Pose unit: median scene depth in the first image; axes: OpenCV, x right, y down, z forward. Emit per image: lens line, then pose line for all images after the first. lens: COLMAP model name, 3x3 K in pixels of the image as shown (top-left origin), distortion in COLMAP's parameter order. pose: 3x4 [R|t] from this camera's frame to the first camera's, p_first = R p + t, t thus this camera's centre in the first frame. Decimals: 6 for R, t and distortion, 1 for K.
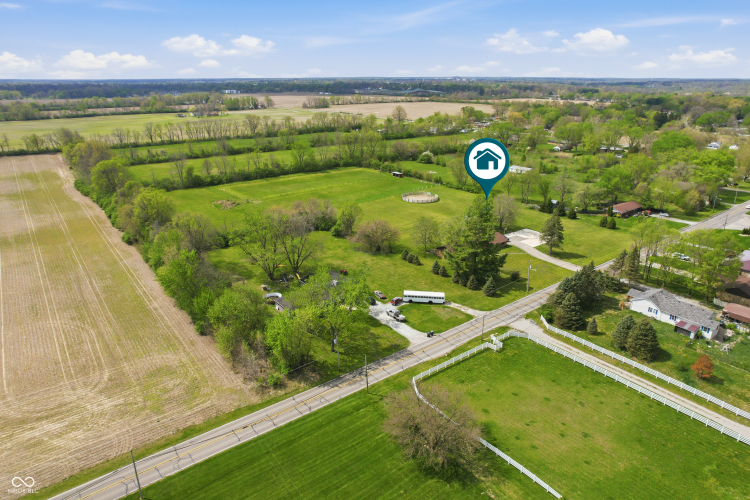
lens RADIAL K [[485.2, 0, 388.3], [0, 485.2, 250.0], [0, 0, 1]] dist [-0.075690, 0.074238]
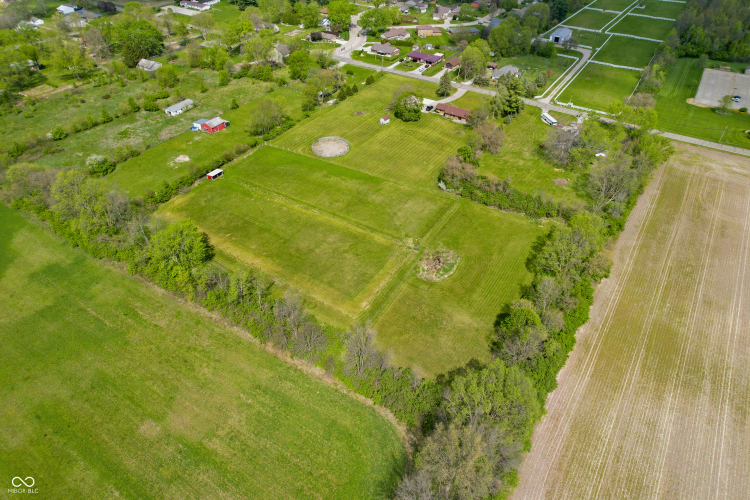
lens RADIAL K [[475.0, 0, 375.0], [0, 475.0, 250.0], [0, 0, 1]] dist [-0.004055, 0.001638]
pose [[-0.306990, -0.612304, 0.728588, -1.553093], [0.322520, 0.653323, 0.684945, -1.192482], [-0.895398, 0.445255, -0.003083, 2.042764]]
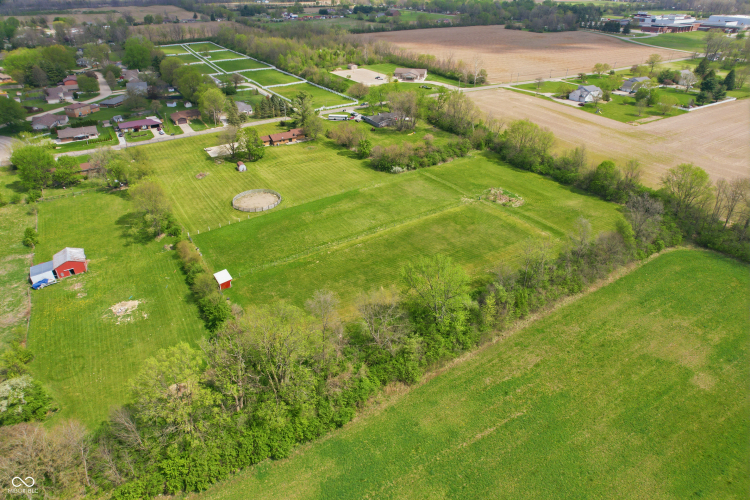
lens RADIAL K [[475.0, 0, 375.0], [0, 475.0, 250.0], [0, 0, 1]] dist [-0.004055, 0.001638]
pose [[-0.992646, -0.062005, 0.103970, -0.410536], [0.039624, 0.645135, 0.763040, -1.259136], [-0.114387, 0.761549, -0.637934, 3.053484]]
